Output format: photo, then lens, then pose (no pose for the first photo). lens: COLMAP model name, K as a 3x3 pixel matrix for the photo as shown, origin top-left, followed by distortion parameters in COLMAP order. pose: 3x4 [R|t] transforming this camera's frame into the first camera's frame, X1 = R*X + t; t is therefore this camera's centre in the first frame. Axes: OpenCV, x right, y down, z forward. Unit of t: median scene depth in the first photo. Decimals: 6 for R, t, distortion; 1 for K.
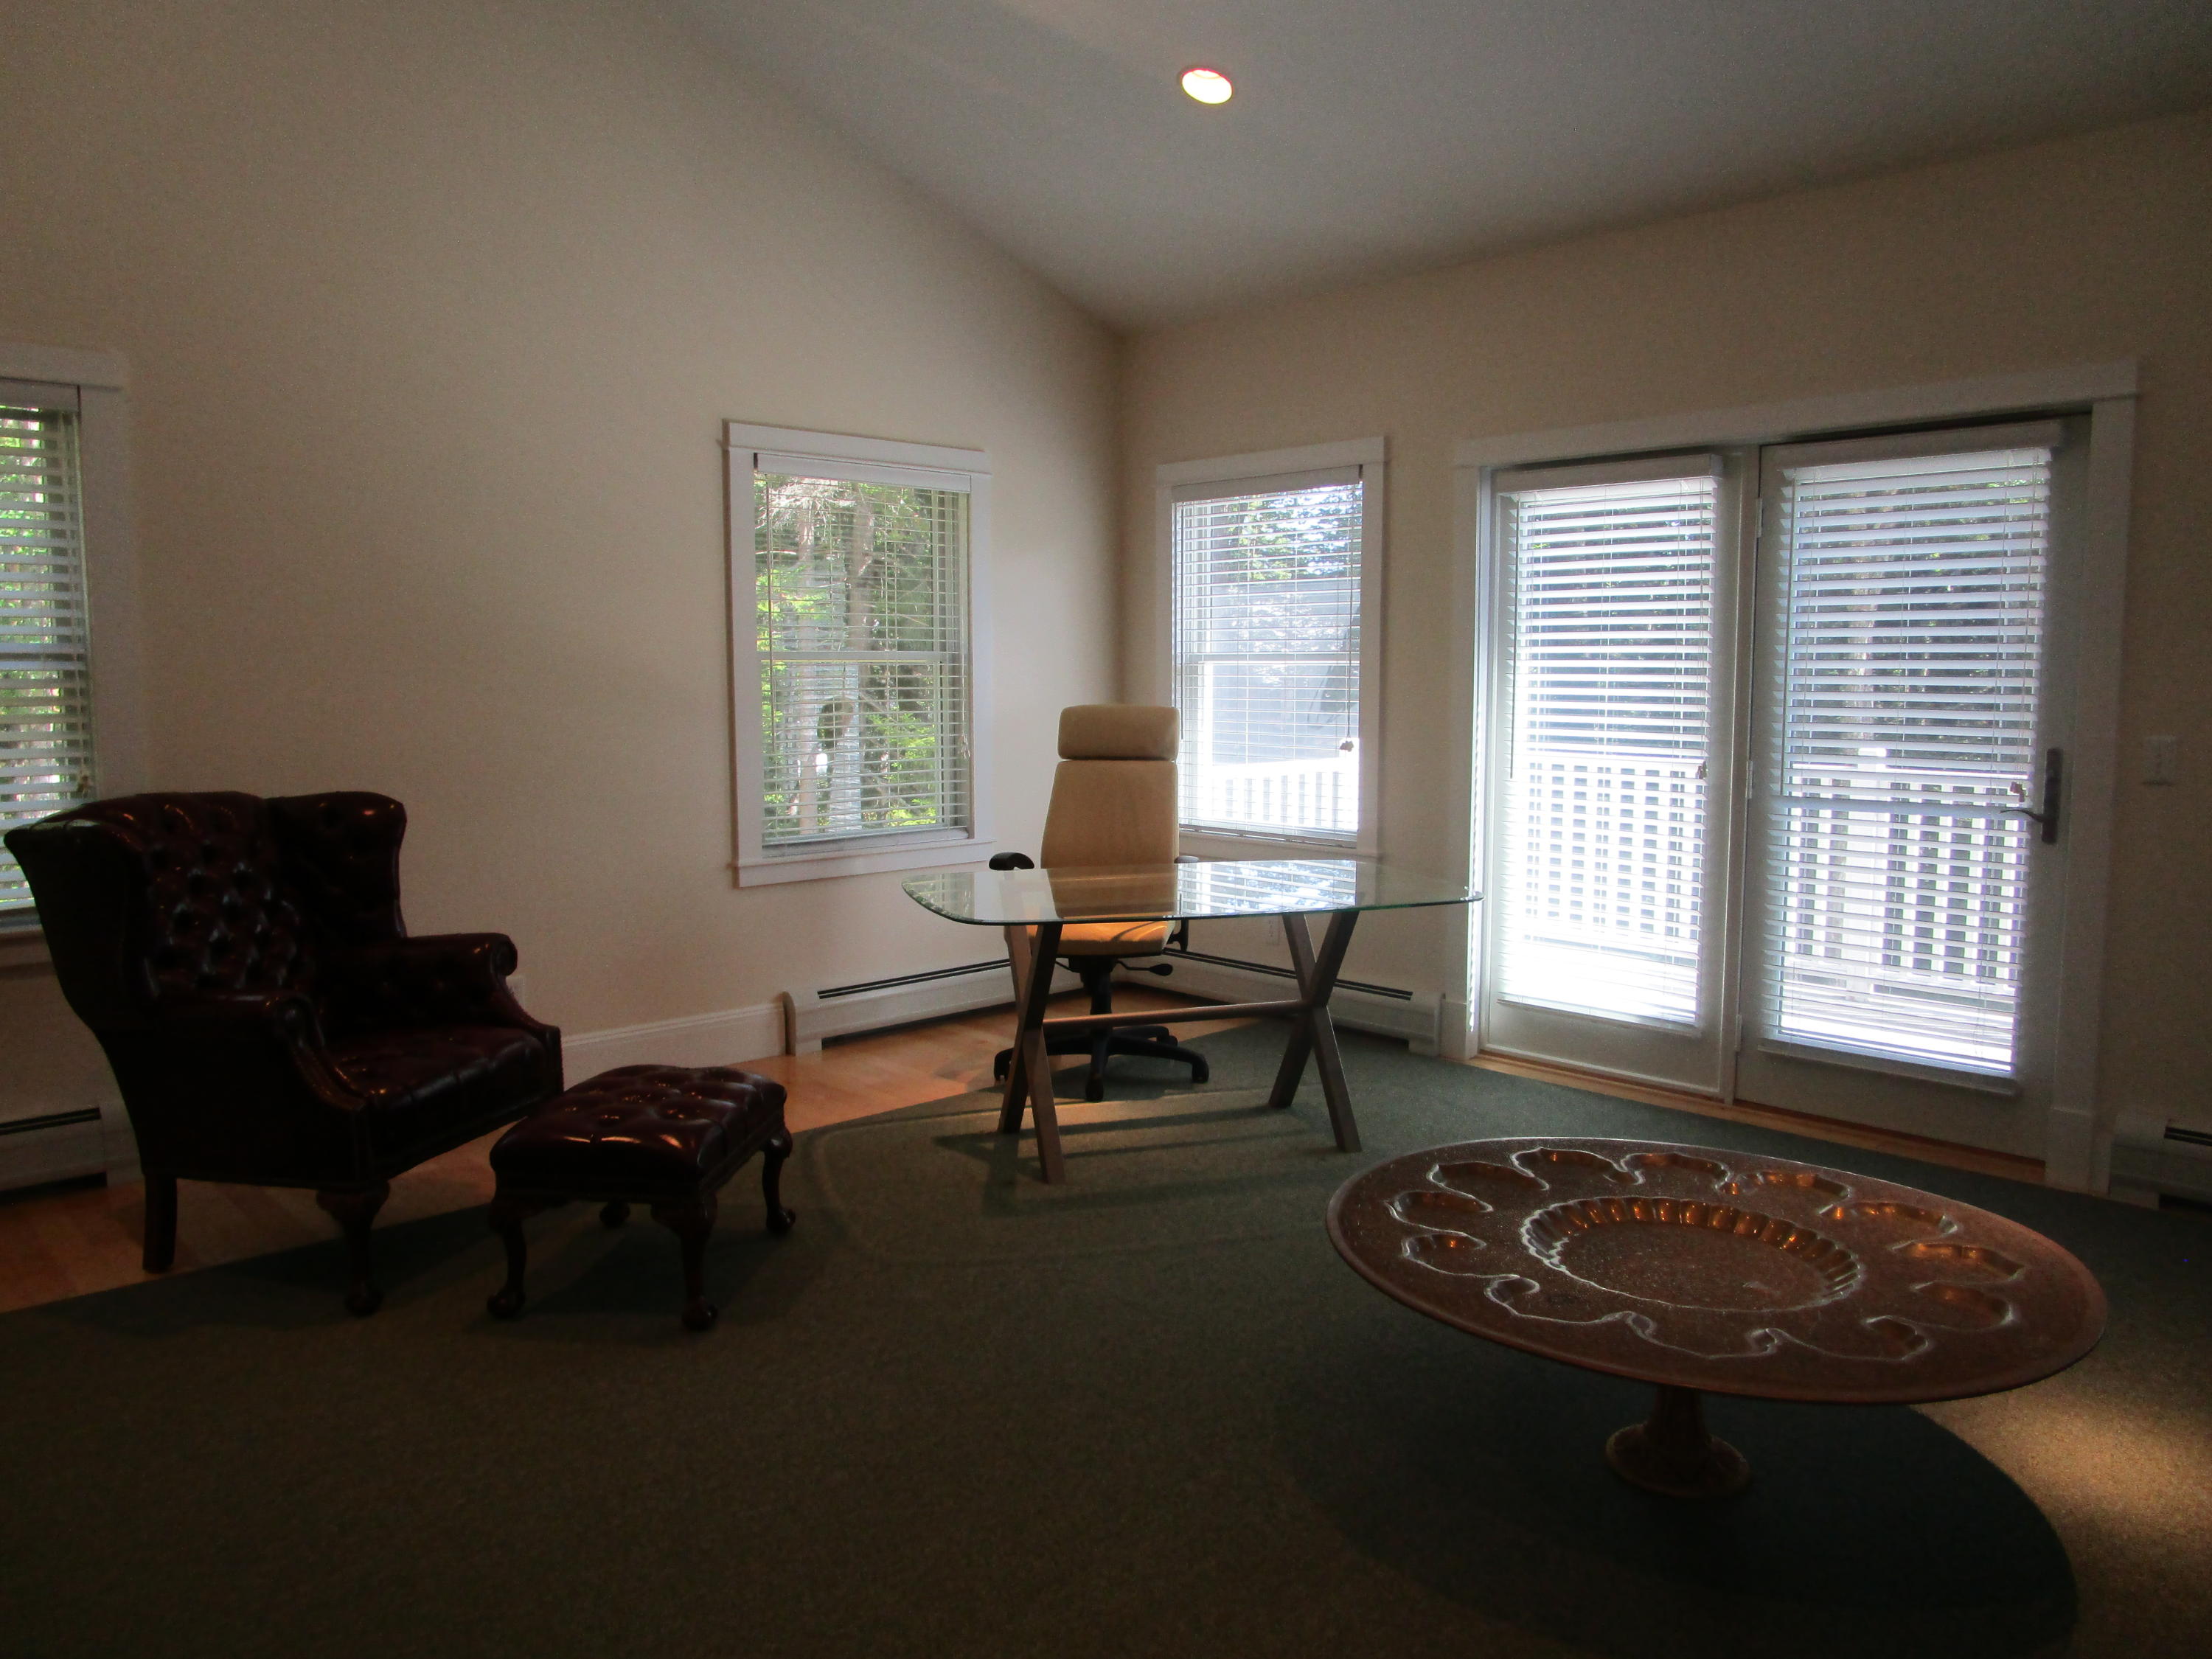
lens RADIAL K [[1585.5, 0, 1109.0], [0, 1585.5, 828.5], [0, 0, 1]] dist [0.005460, 0.001374]
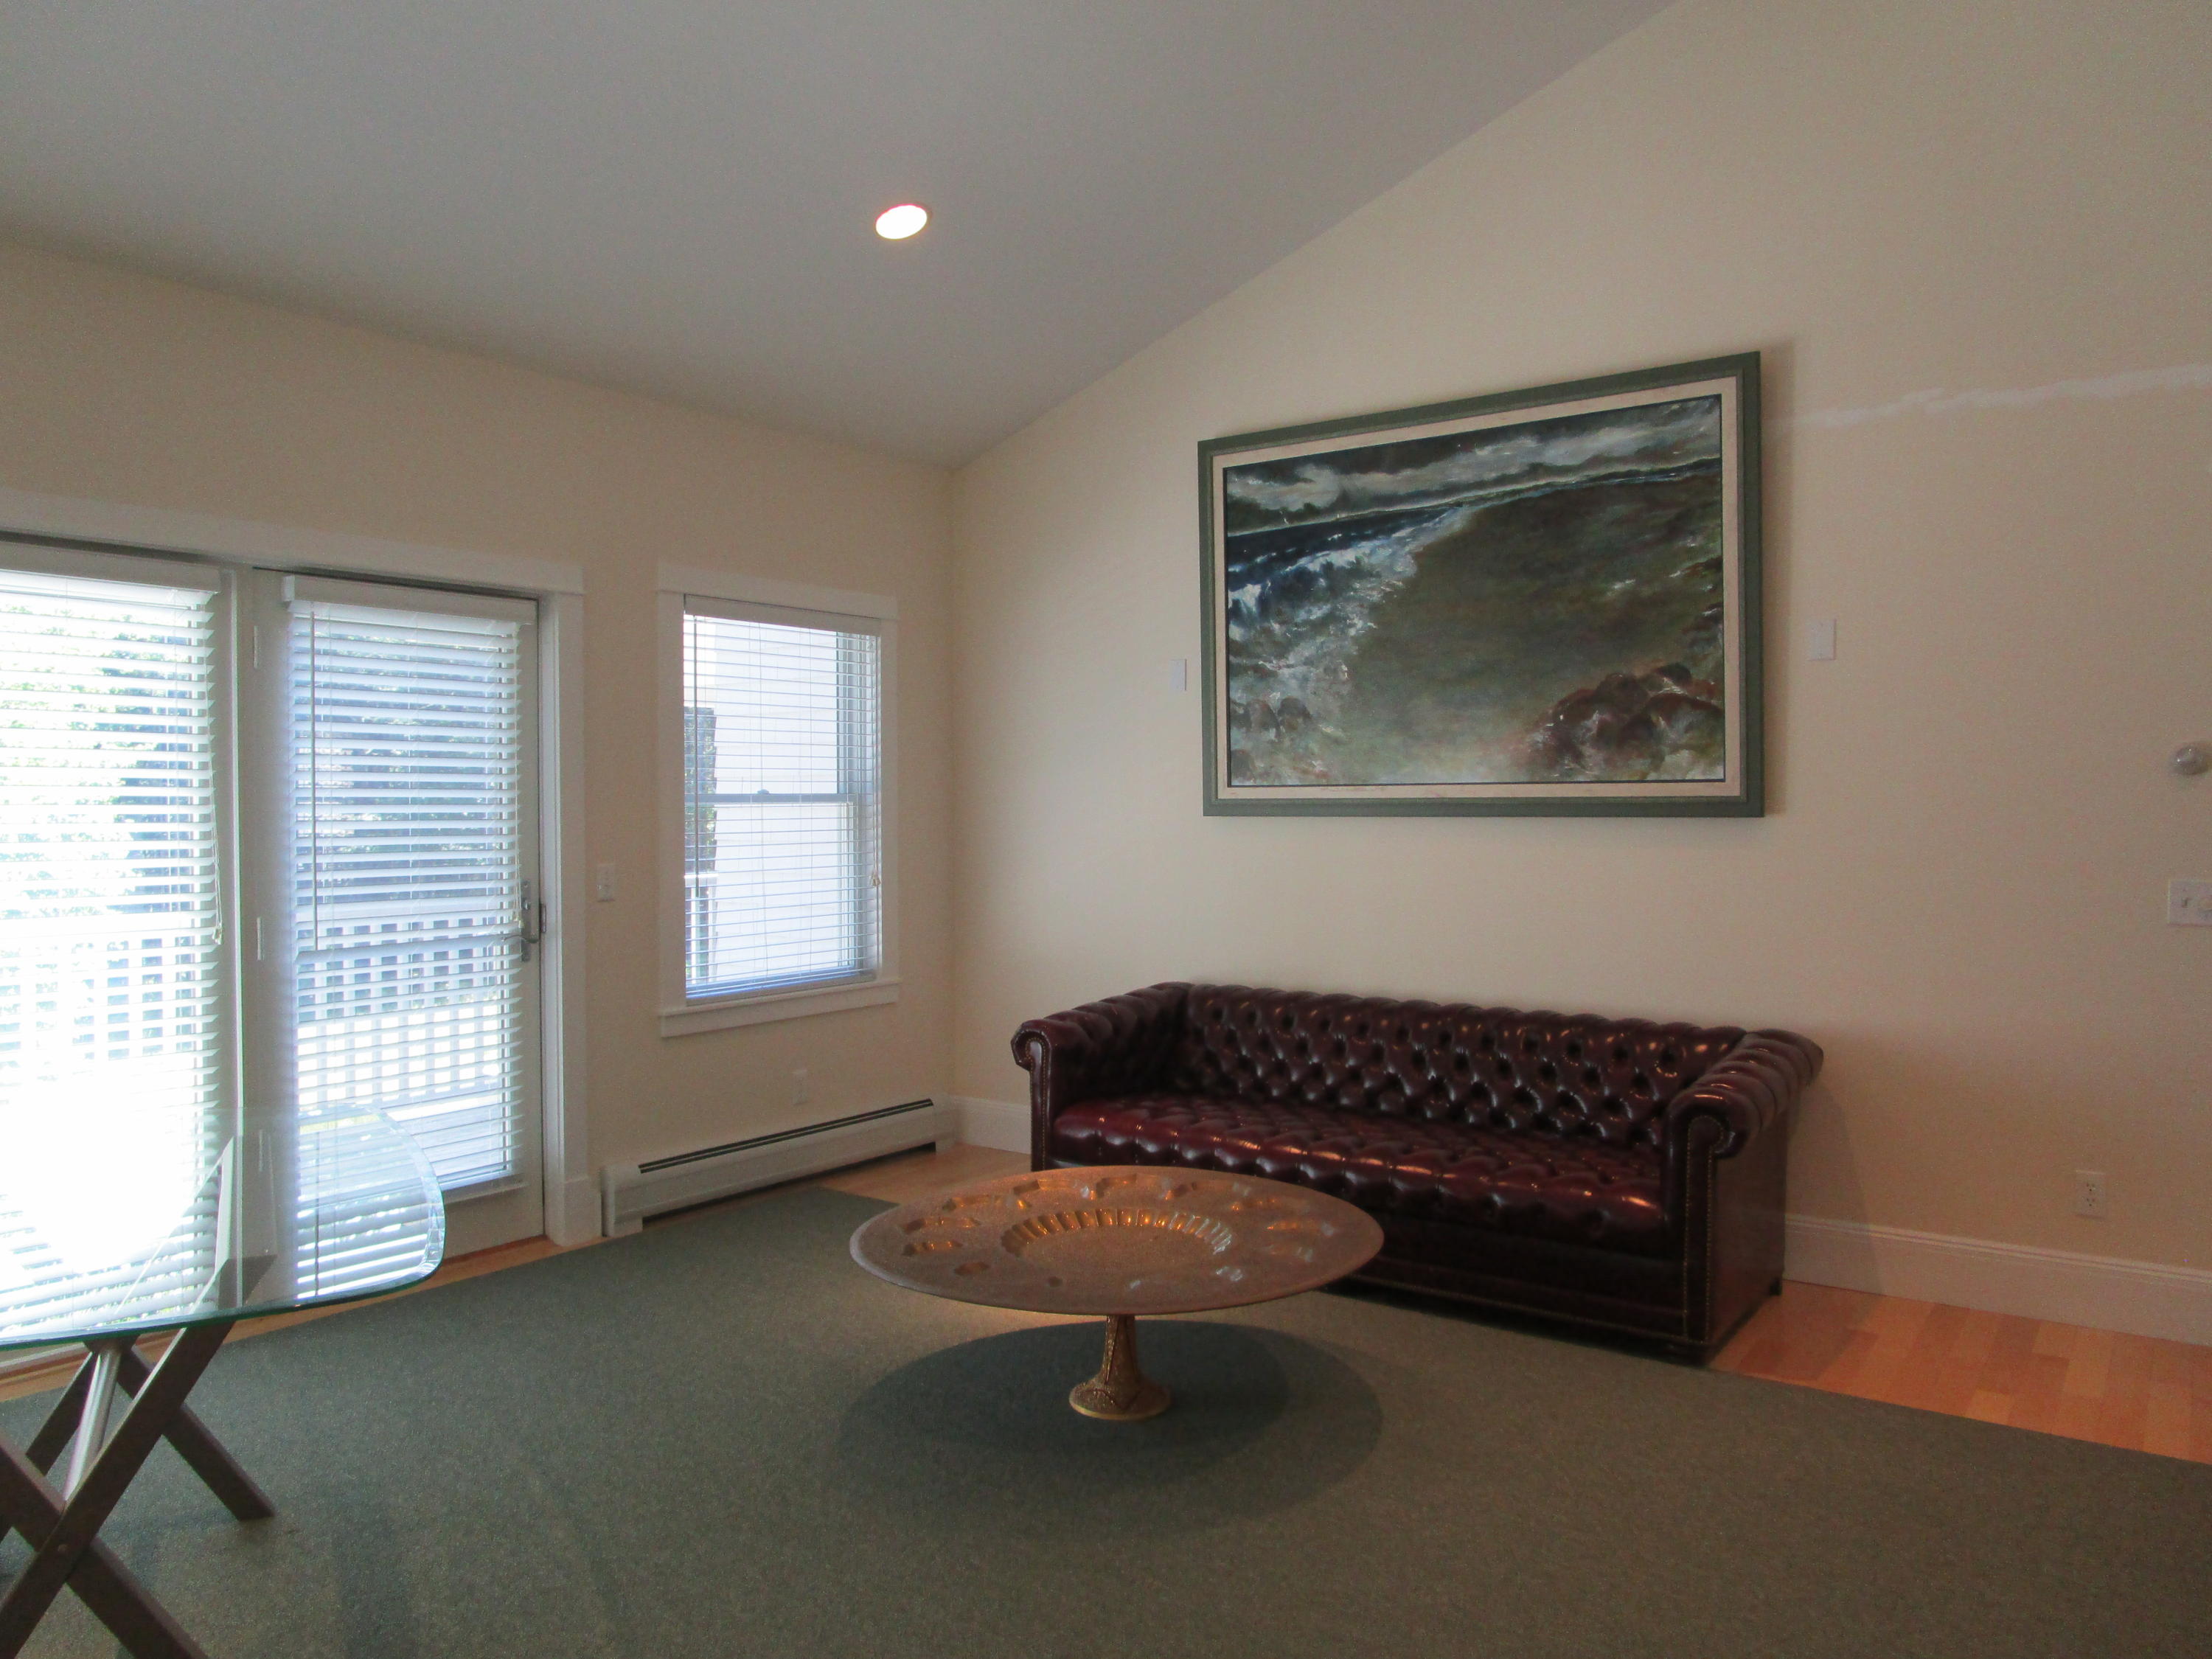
lens RADIAL K [[1585.5, 0, 1108.7], [0, 1585.5, 824.2], [0, 0, 1]] dist [0.005460, 0.001374]
pose [[-0.176752, -0.005014, 0.984243, -0.578778], [0.112154, 0.993371, 0.025201, -0.066135], [-0.977845, 0.114841, -0.175018, 0.713271]]
